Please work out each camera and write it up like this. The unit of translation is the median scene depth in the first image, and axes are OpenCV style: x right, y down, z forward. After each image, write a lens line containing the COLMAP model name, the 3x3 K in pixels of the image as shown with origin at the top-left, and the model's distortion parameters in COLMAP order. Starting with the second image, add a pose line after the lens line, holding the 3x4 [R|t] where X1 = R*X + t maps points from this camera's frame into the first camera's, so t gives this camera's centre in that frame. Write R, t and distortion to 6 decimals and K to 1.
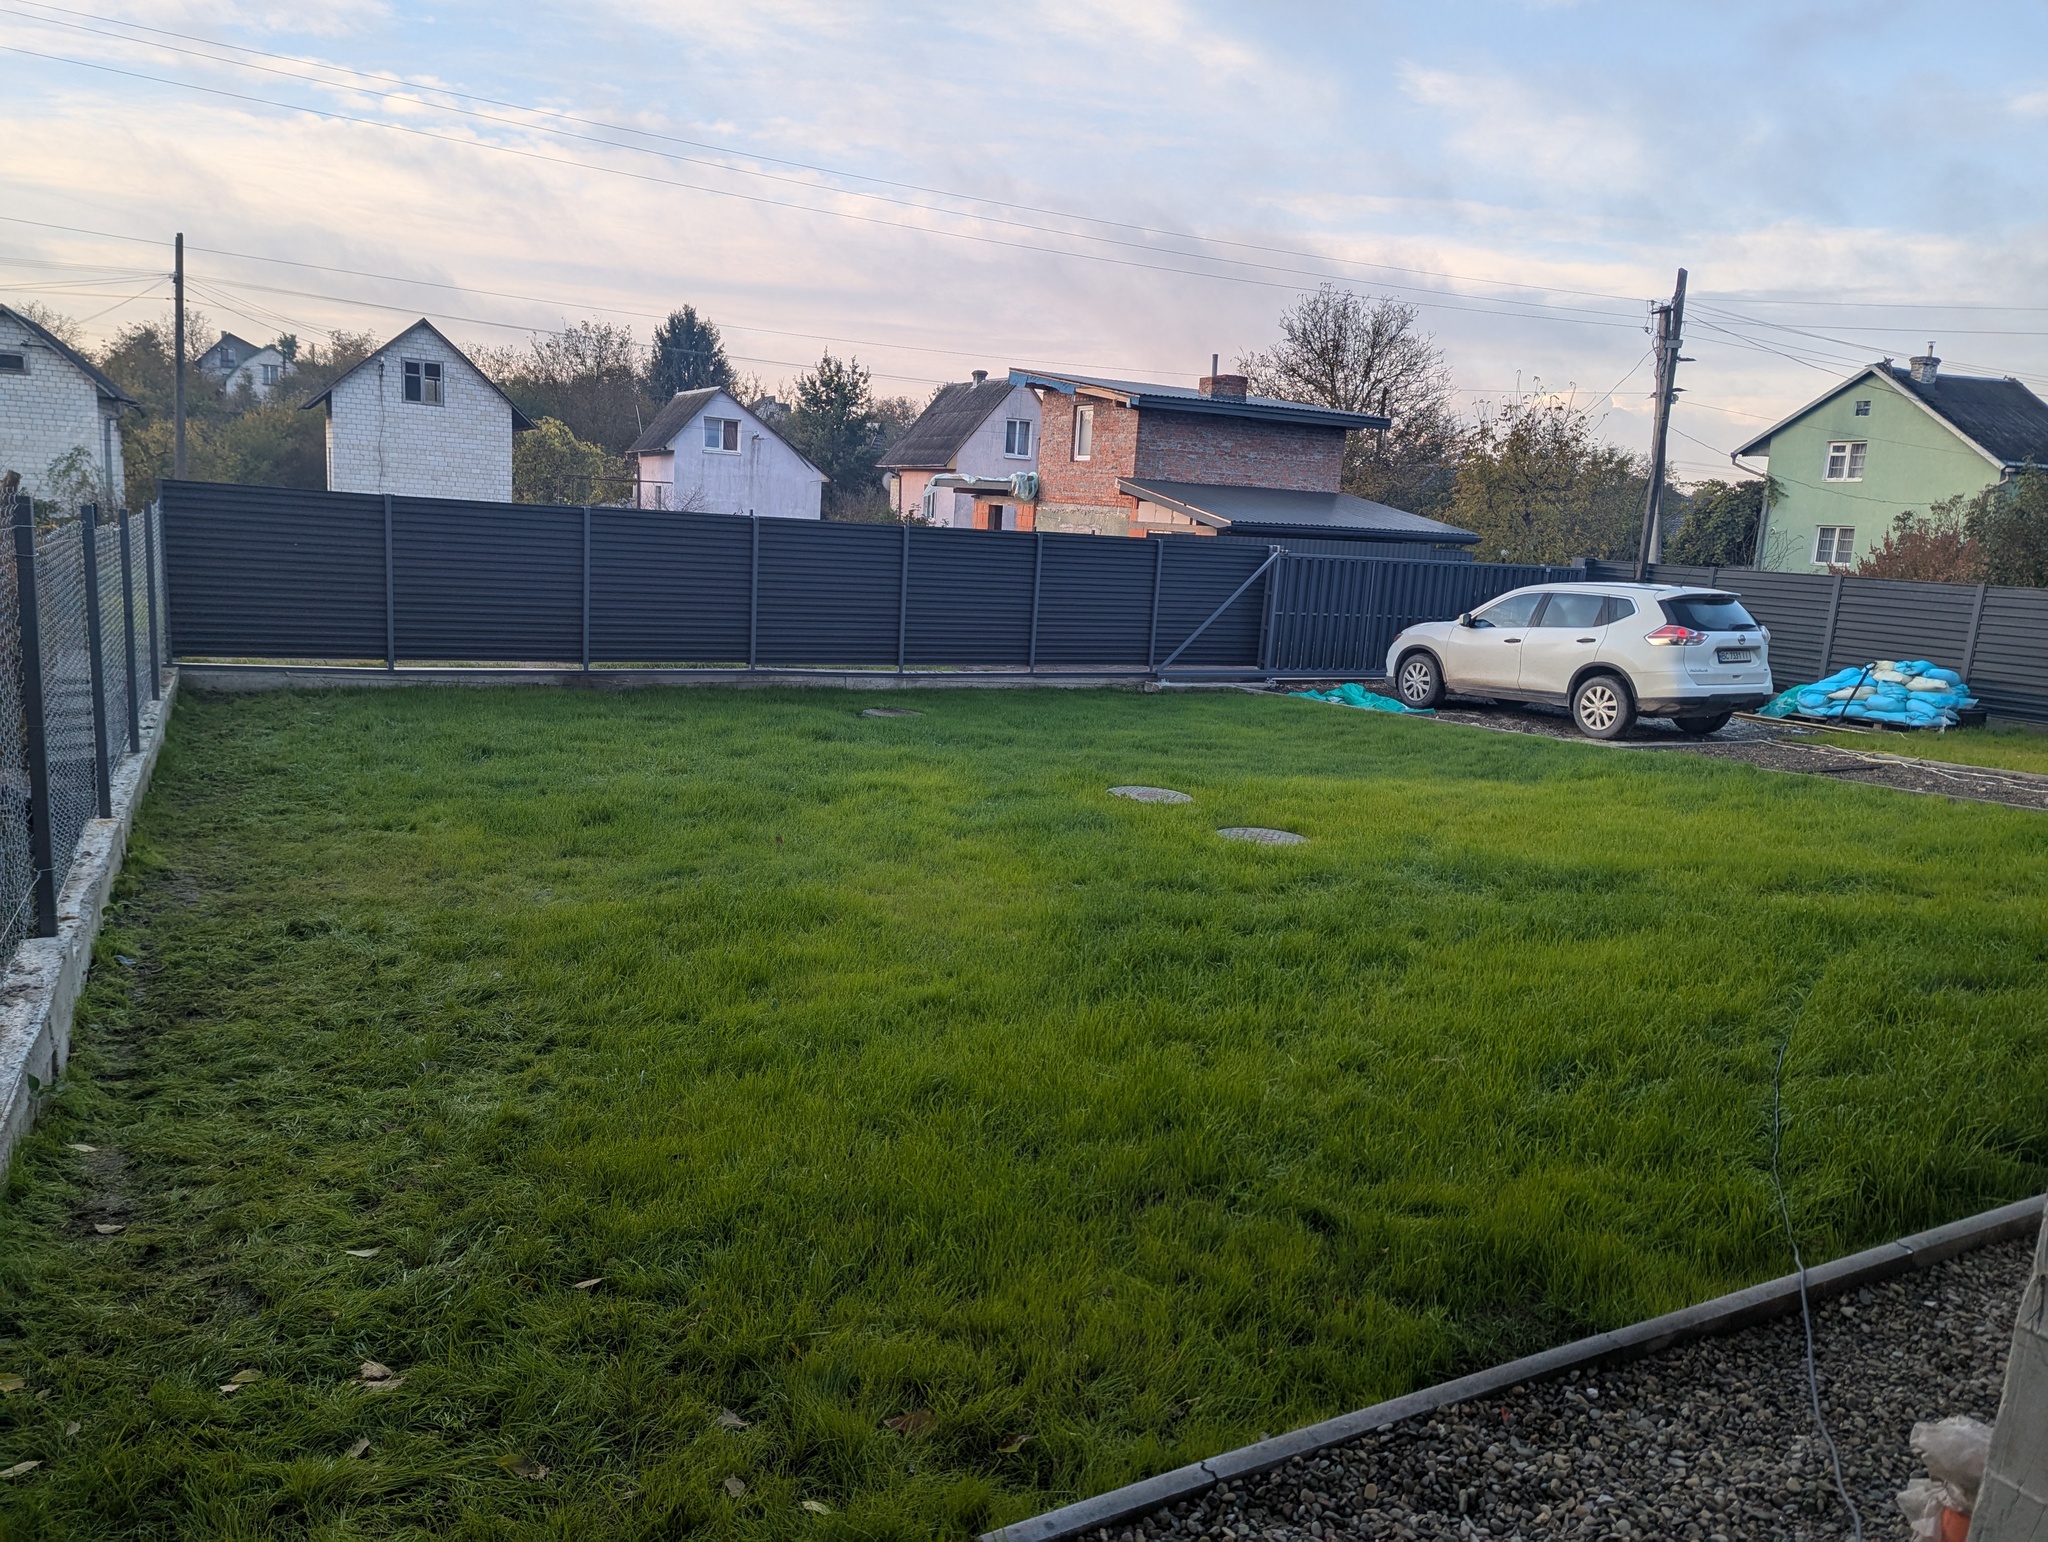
lens RADIAL K [[1429.1, 0, 1013.4], [0, 1429.1, 773.1], [0, 0, 1]] dist [0.073790, -0.059631]
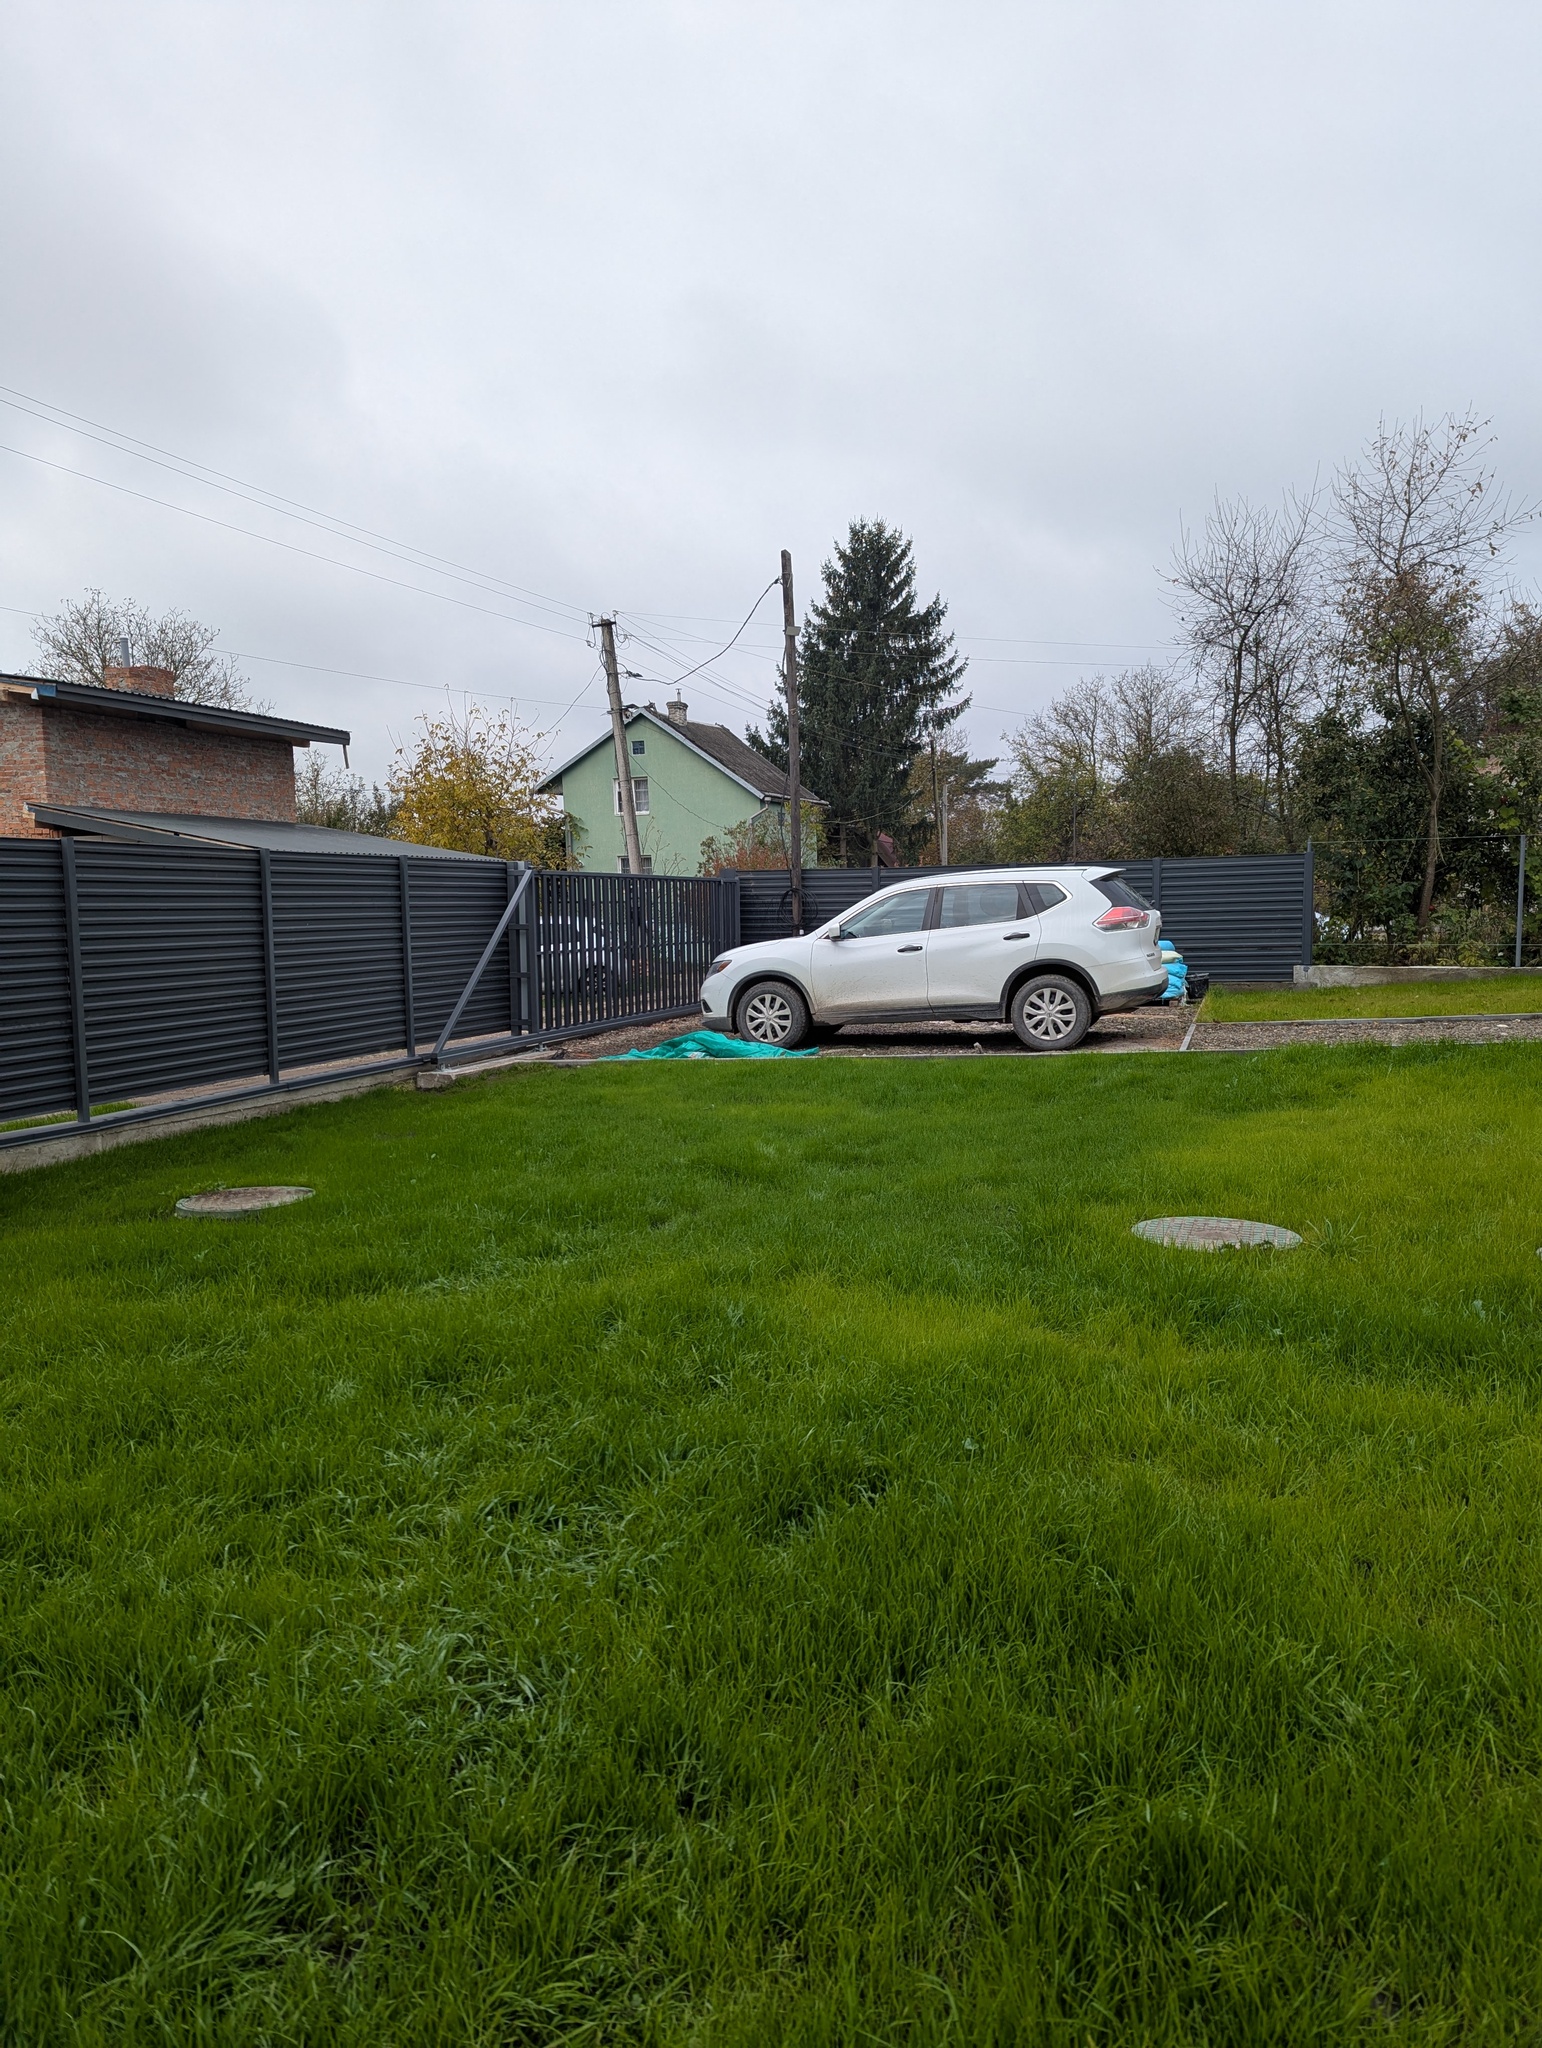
lens RADIAL K [[1429.1, 0, 781.7], [0, 1429.1, 1027.3], [0, 0, 1]] dist [0.073790, -0.059631]
pose [[0.726926, -0.130876, 0.674129, -0.232354], [0.181516, 0.983376, -0.004818, -0.053684], [-0.662292, 0.125868, 0.738598, 0.429478]]
